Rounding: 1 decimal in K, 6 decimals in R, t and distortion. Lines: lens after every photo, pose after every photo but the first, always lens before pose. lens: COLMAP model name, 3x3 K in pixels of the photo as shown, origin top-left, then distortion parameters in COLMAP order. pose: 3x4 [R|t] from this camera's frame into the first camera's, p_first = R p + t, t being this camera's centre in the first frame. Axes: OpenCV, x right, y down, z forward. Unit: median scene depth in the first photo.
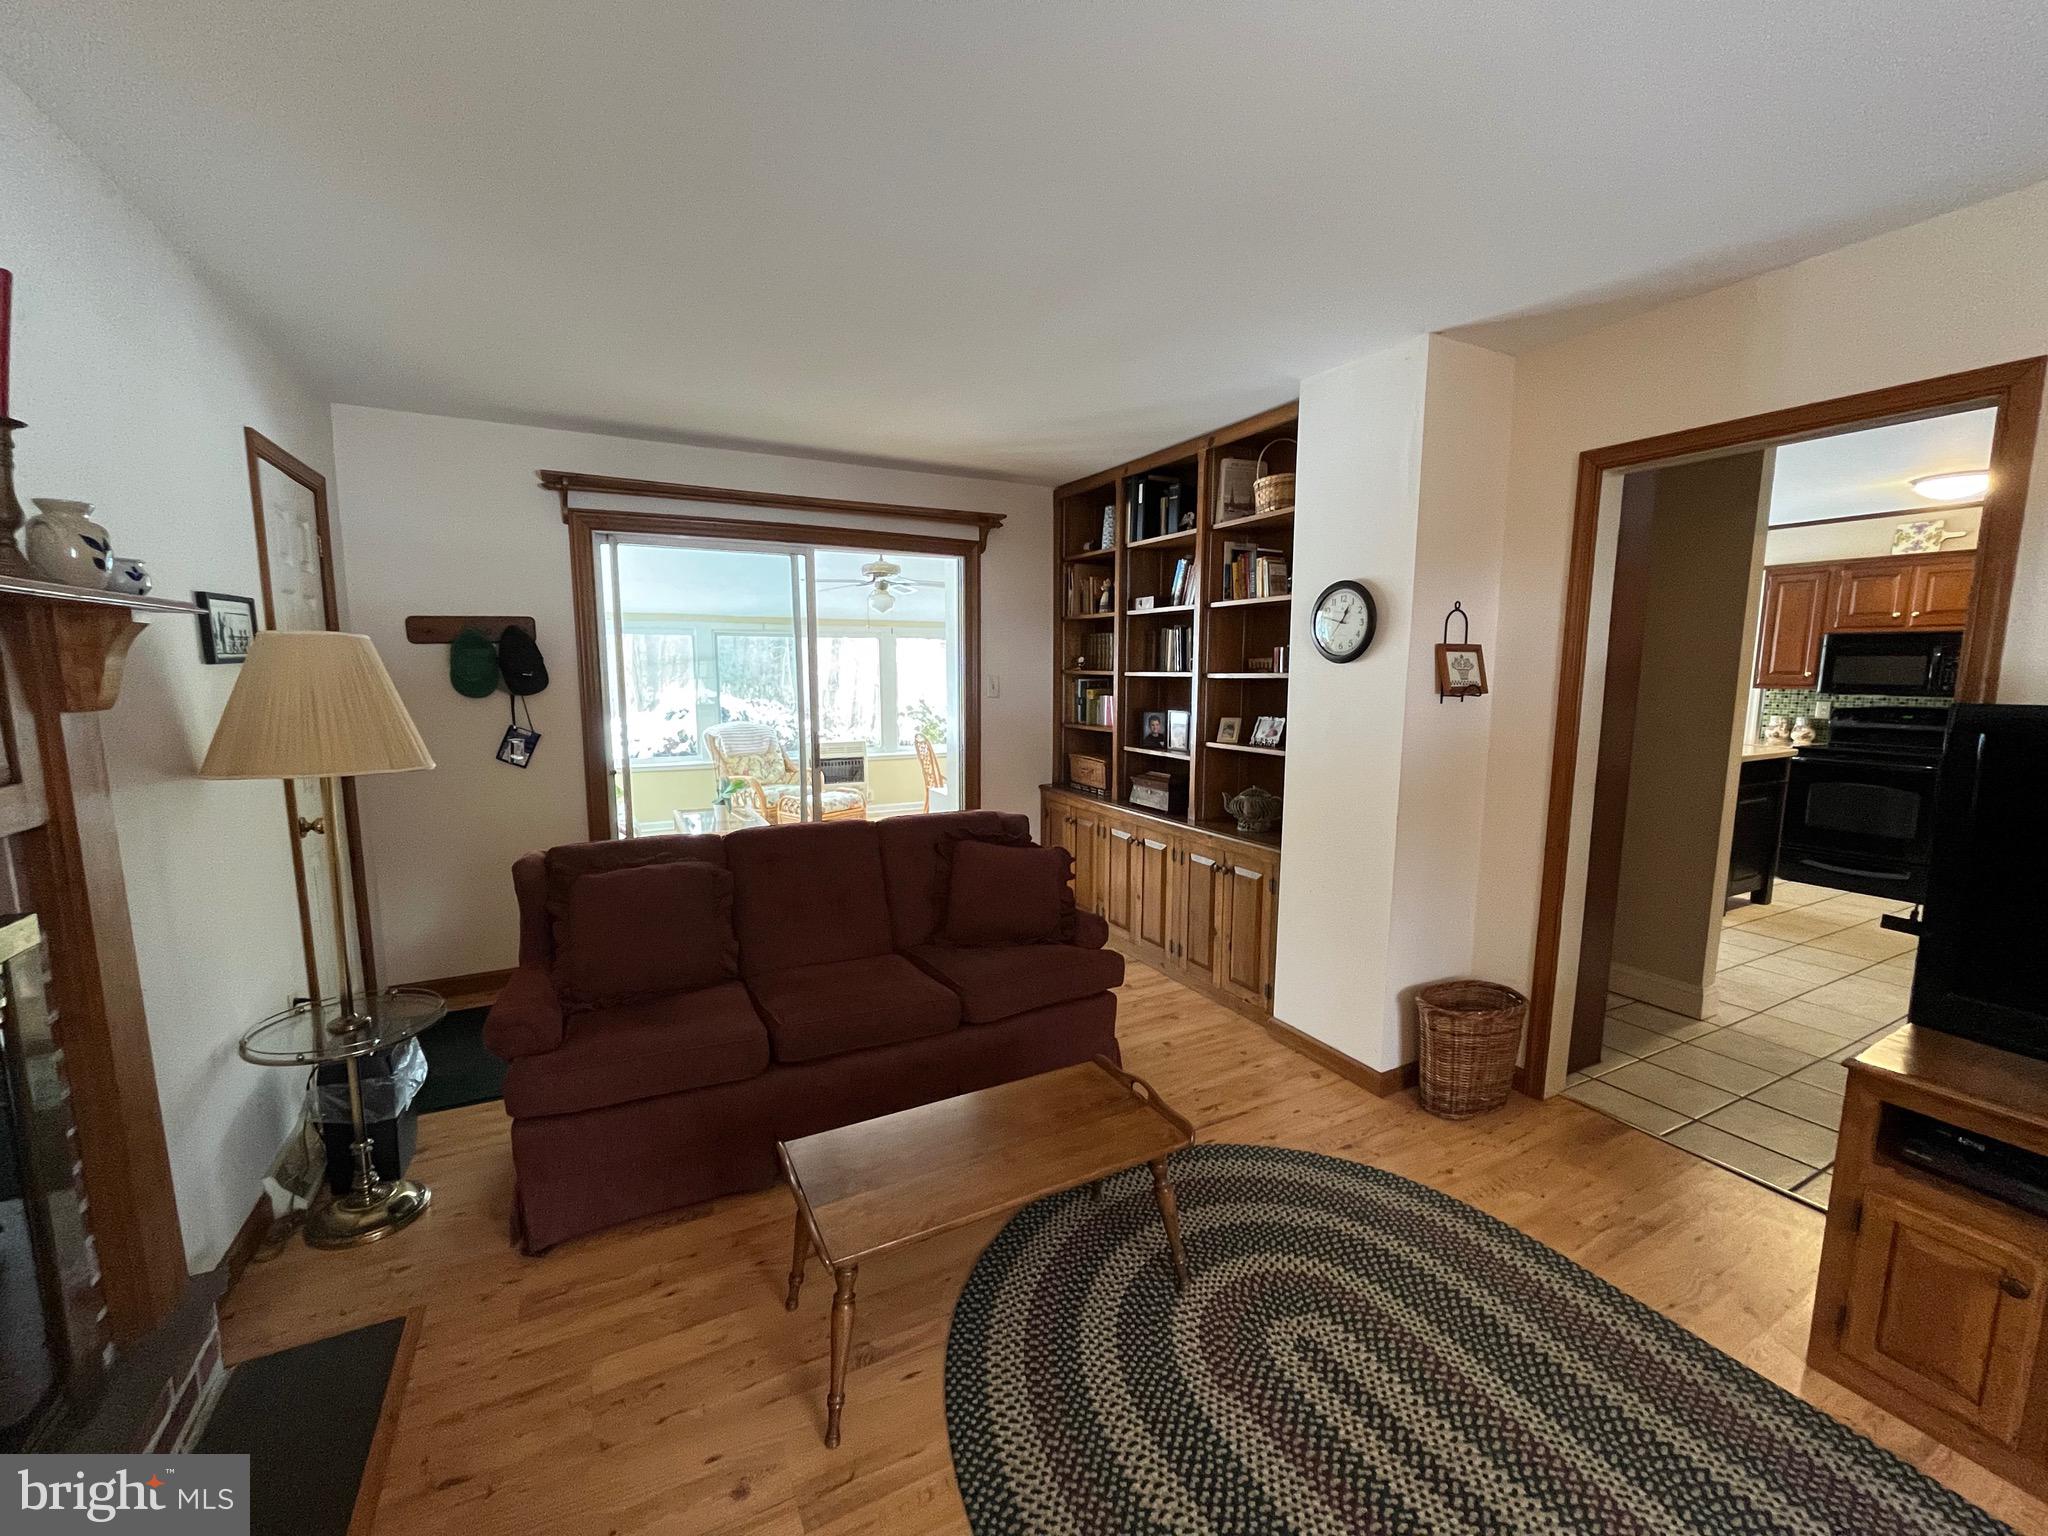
lens RADIAL K [[830.5, 0, 1033.5], [0, 830.5, 773.8], [0, 0, 1]] dist [-0.002480, -0.000399]
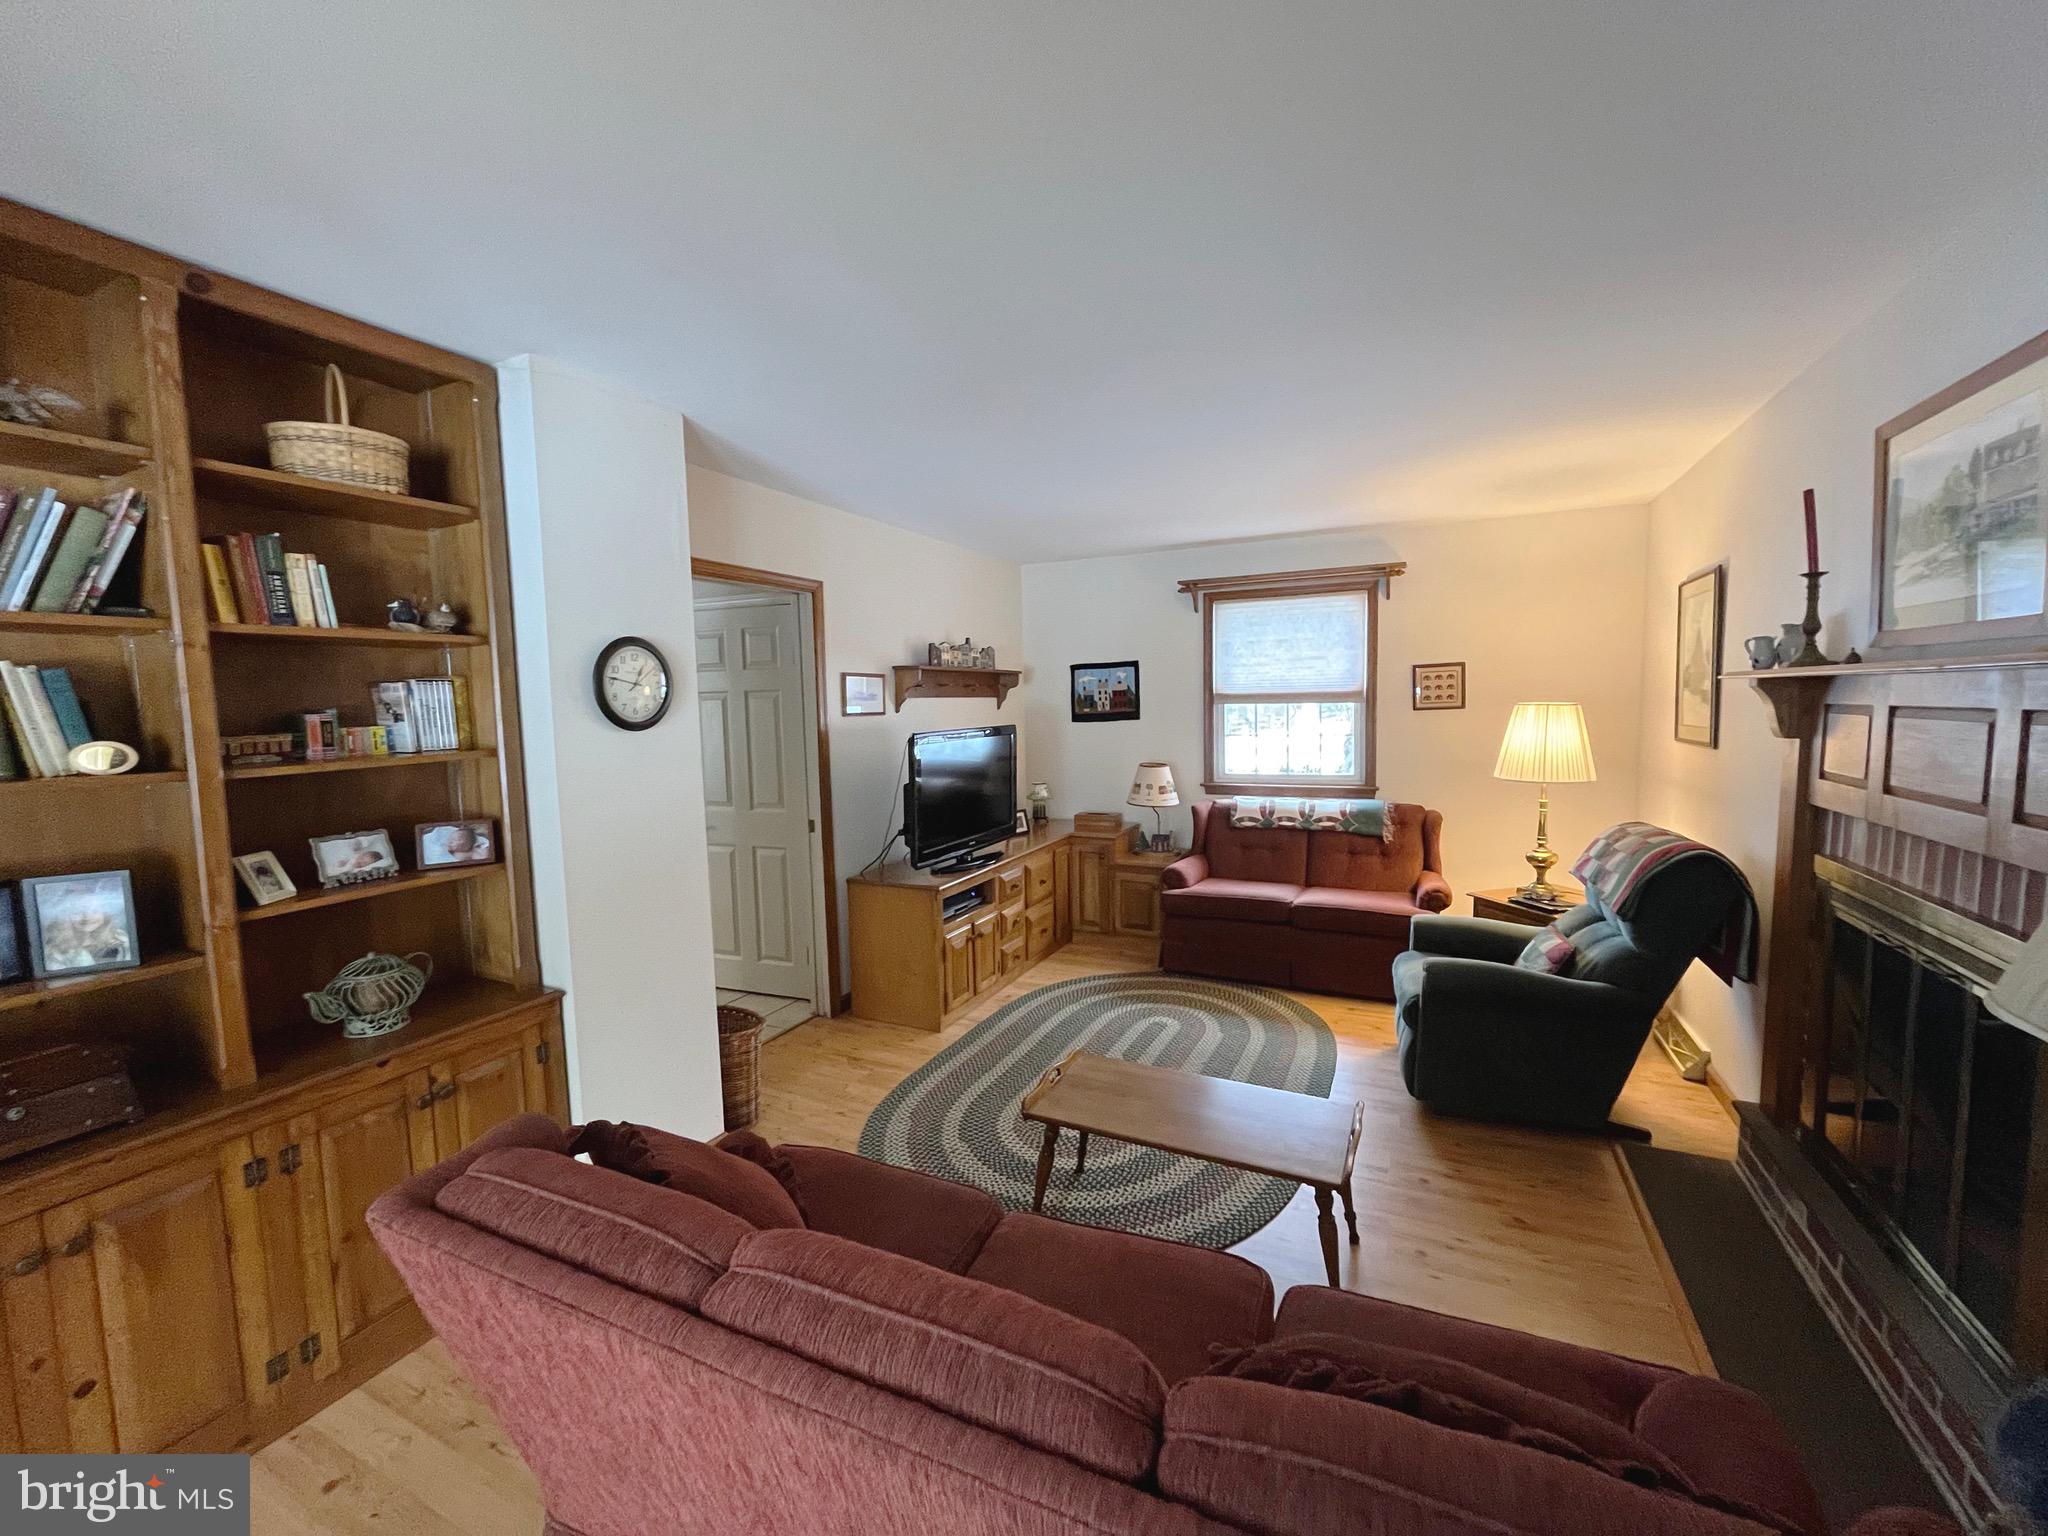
lens RADIAL K [[834.2, 0, 1027.1], [0, 834.2, 771.4], [0, 0, 1]] dist [-0.002938, -0.000766]
pose [[-0.592075, -0.056326, 0.803912, -0.704882], [0.127610, 0.978416, 0.162536, -0.221862], [-0.795716, 0.198821, -0.572107, 1.447340]]
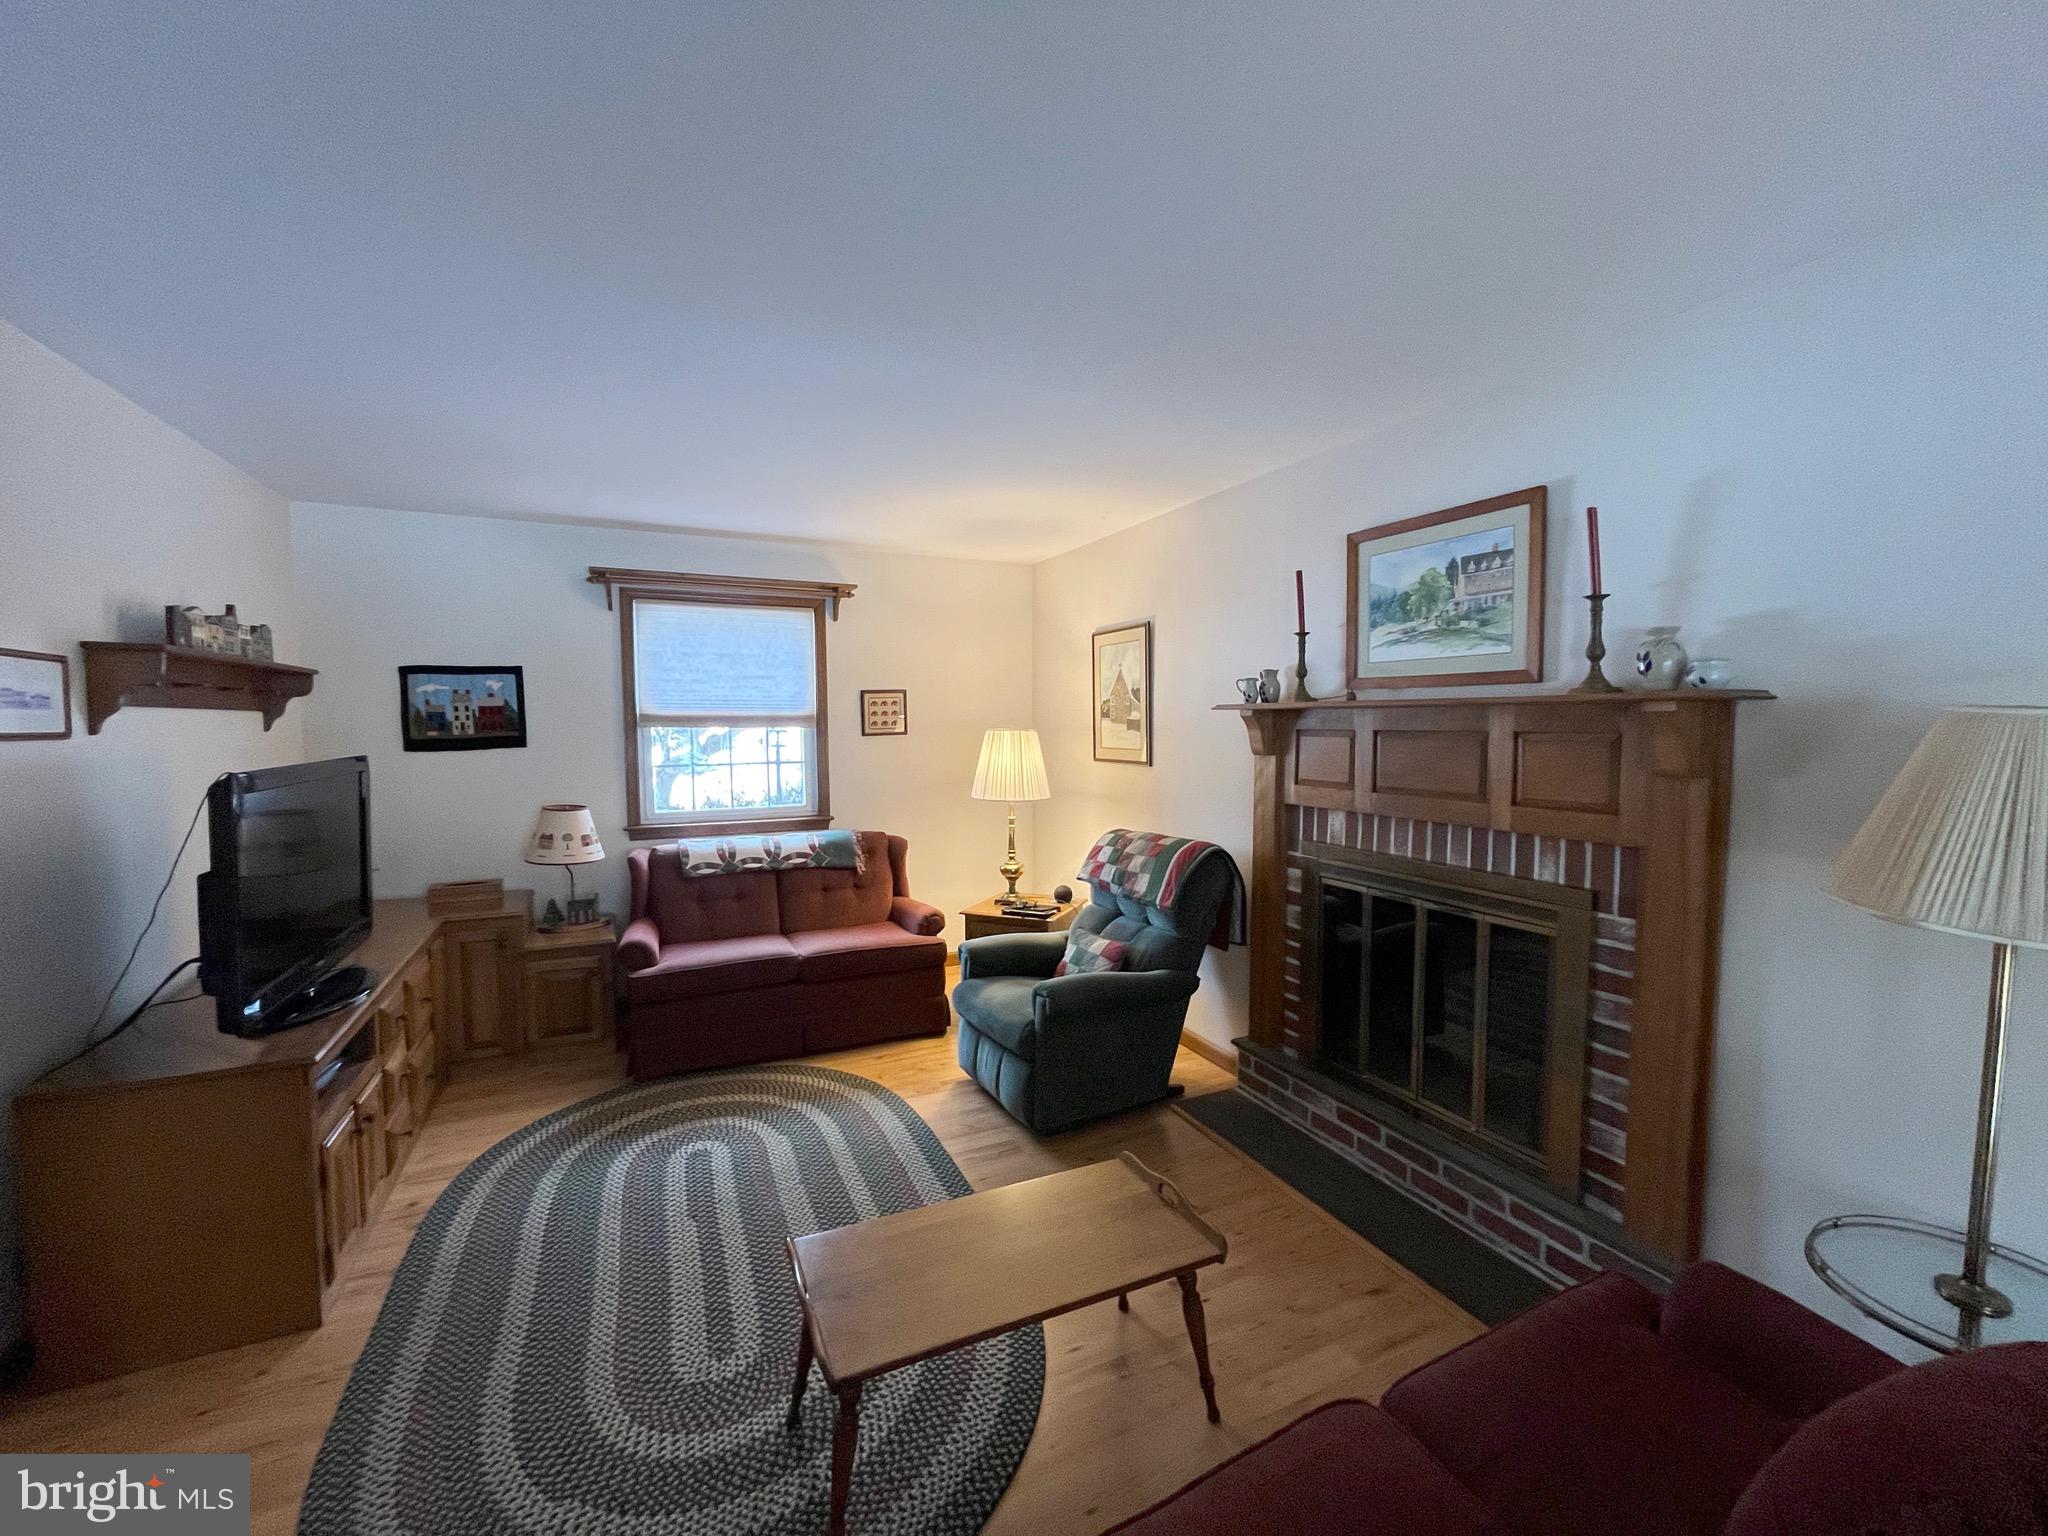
lens RADIAL K [[834.2, 0, 1027.1], [0, 834.2, 771.4], [0, 0, 1]] dist [-0.002938, -0.000766]
pose [[-0.999021, -0.000744, 0.044225, -0.097313], [0.007765, 0.981378, 0.191928, -0.214595], [-0.043544, 0.192084, -0.980412, 1.467249]]
